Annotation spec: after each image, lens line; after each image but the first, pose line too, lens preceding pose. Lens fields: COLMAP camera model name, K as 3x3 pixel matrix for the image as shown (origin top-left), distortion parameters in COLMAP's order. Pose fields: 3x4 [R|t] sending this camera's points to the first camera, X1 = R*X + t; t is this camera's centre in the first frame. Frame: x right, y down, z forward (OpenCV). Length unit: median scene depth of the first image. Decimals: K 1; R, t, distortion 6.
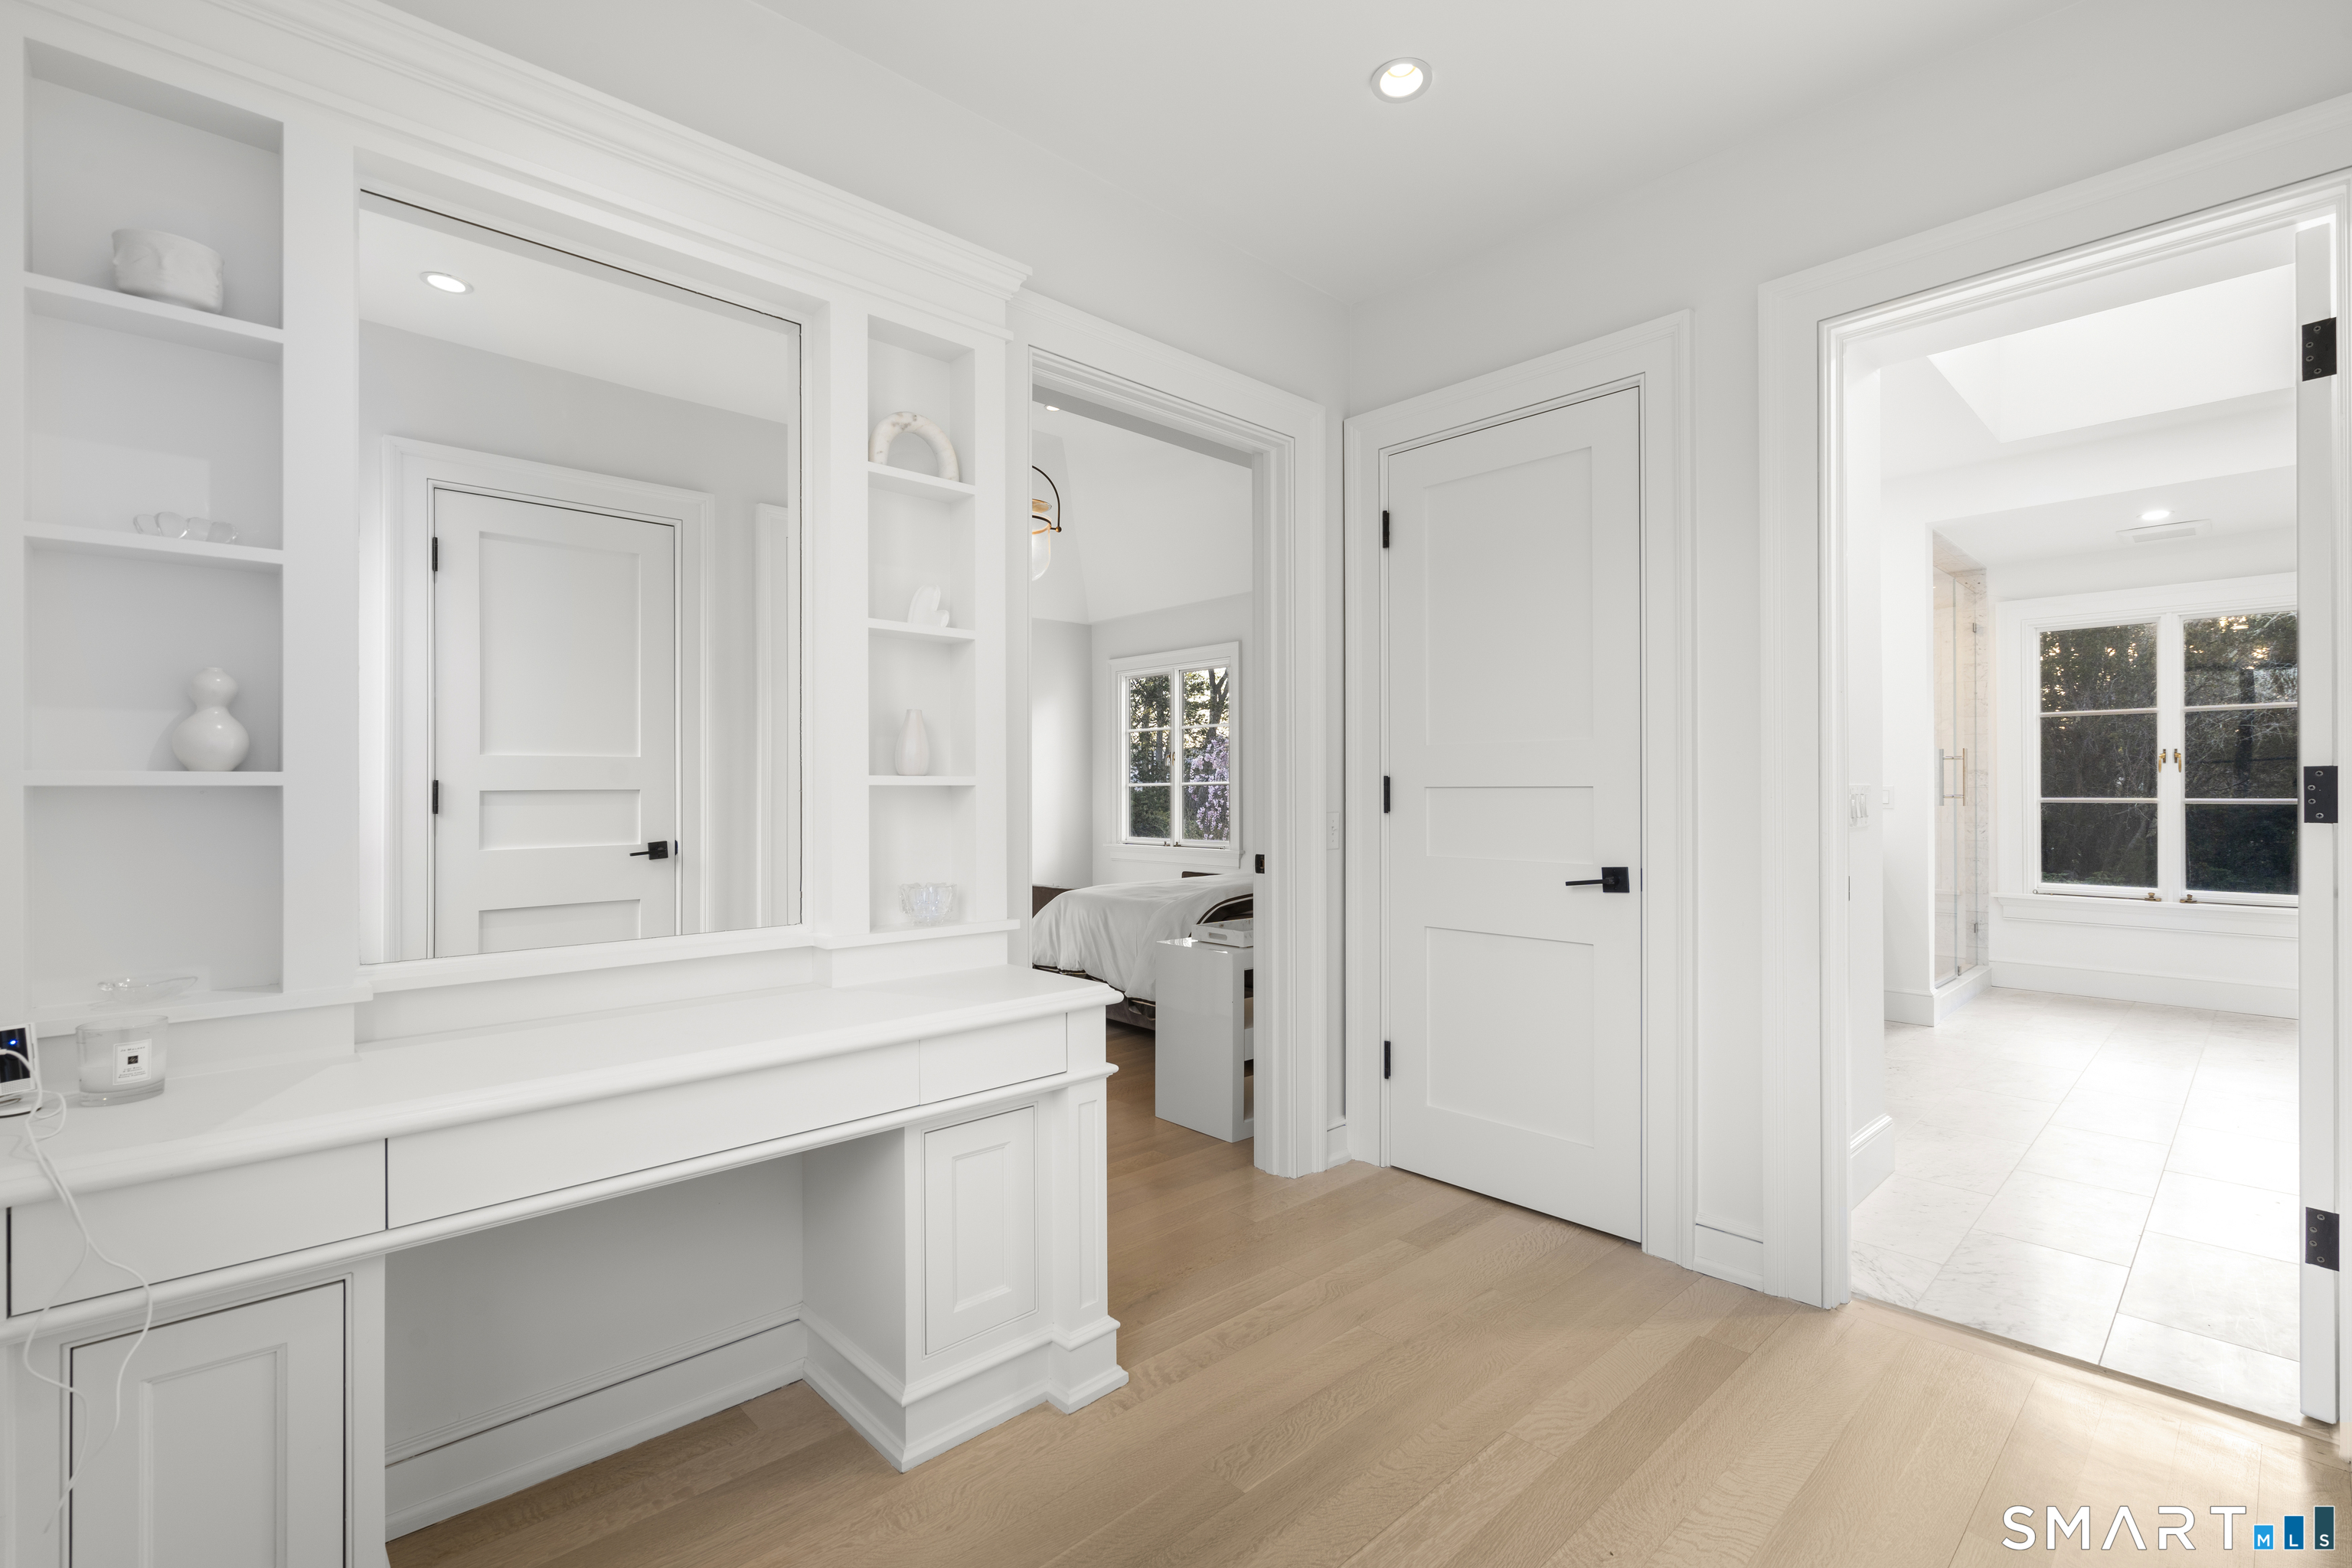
lens RADIAL K [[1054.8, 0, 1176.3], [0, 1054.8, 787.5], [0, 0, 1]] dist [-0.002258, 0.000702]
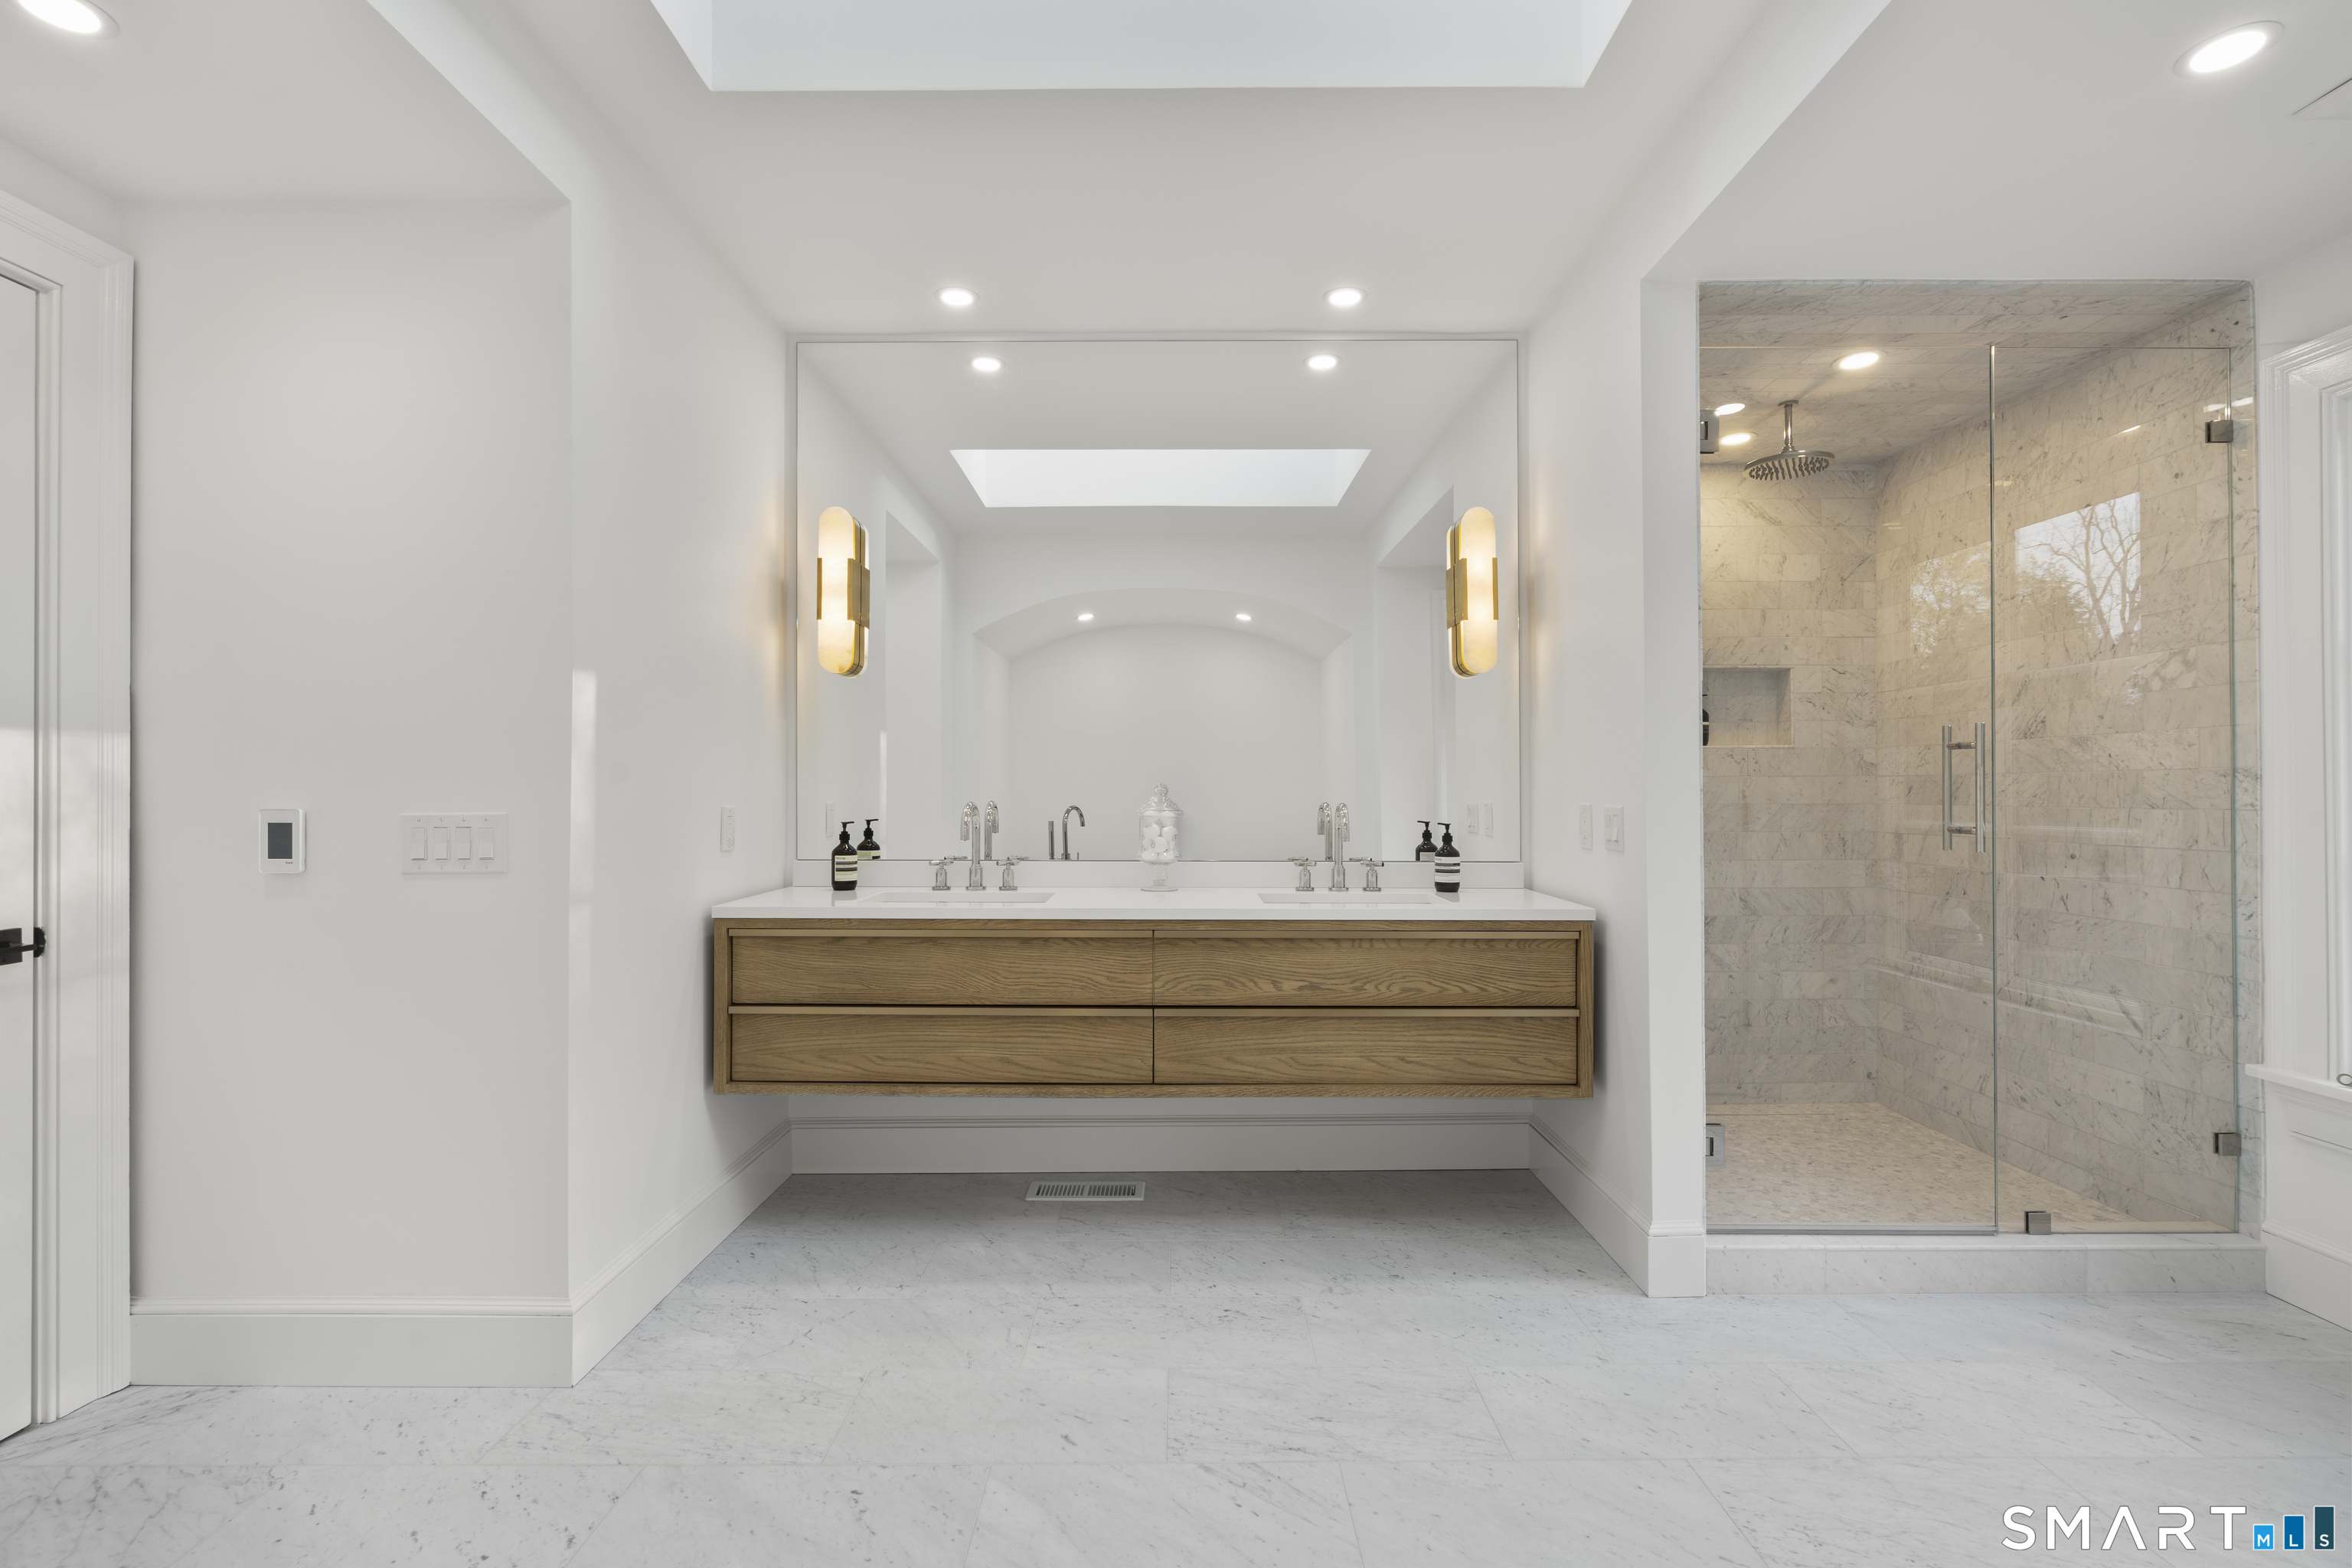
lens RADIAL K [[1054.8, 0, 1176.8], [0, 1054.8, 780.9], [0, 0, 1]] dist [-0.002258, 0.000702]
pose [[0.728510, -0.005002, -0.685017, 0.741485], [0.002566, 0.999986, -0.004574, -0.010675], [0.685030, 0.001574, 0.728513, 0.404402]]
